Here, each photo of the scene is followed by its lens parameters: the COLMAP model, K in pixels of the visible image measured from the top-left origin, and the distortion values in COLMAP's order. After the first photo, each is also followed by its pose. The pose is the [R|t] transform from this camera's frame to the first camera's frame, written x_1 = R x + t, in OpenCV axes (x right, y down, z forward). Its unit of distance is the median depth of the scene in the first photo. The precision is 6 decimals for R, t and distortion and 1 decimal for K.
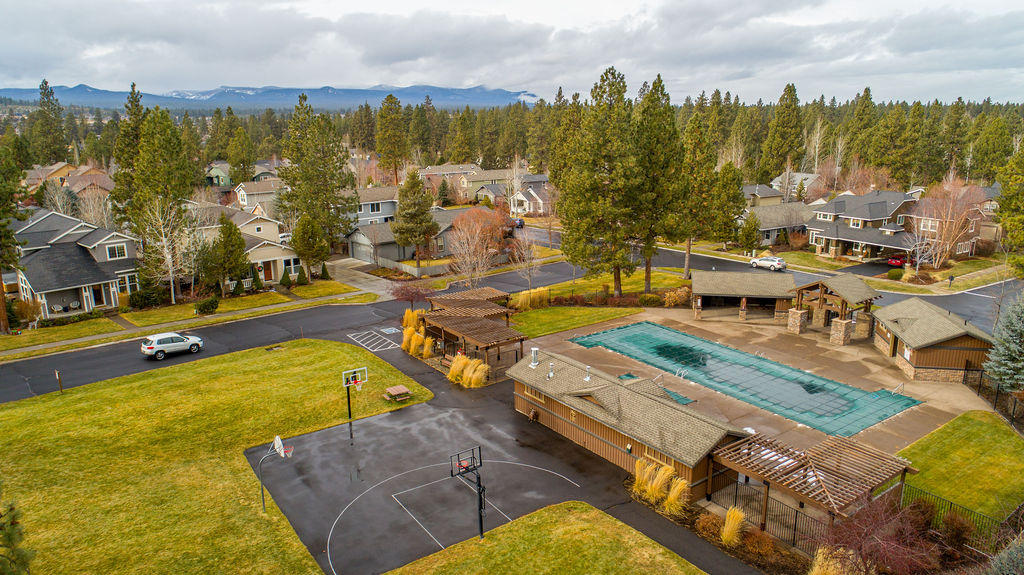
lens RADIAL K [[696.2, 0, 514.9], [0, 696.2, 284.4], [0, 0, 1]] dist [-0.004473, 0.001613]
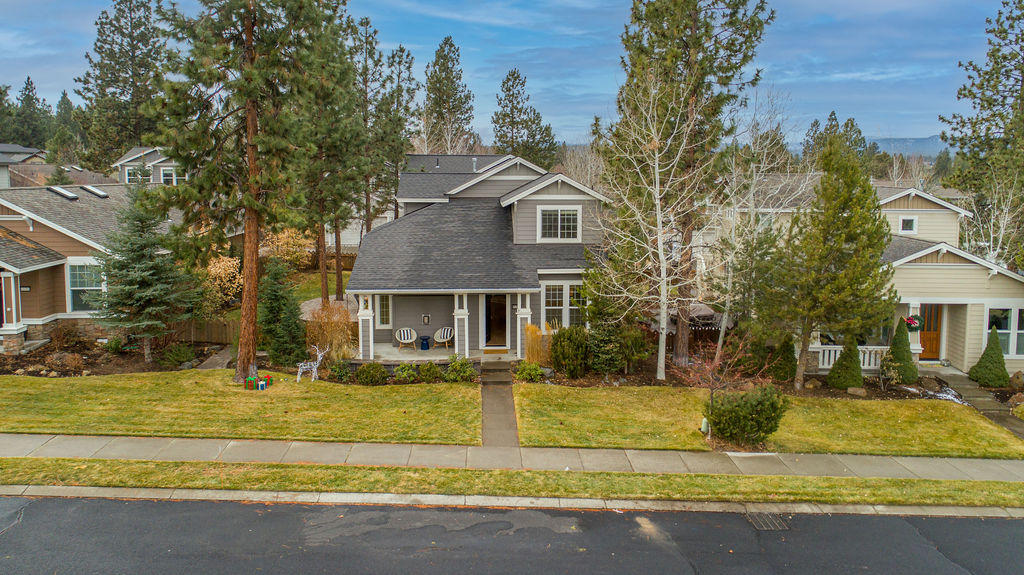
lens RADIAL K [[696.2, 0, 513.5], [0, 696.2, 284.6], [0, 0, 1]] dist [-0.004473, 0.001613]
pose [[0.703922, 0.125043, -0.699184, -0.306197], [-0.174812, 0.984602, 0.000090, -0.007520], [0.688429, 0.122163, 0.714942, 0.702741]]
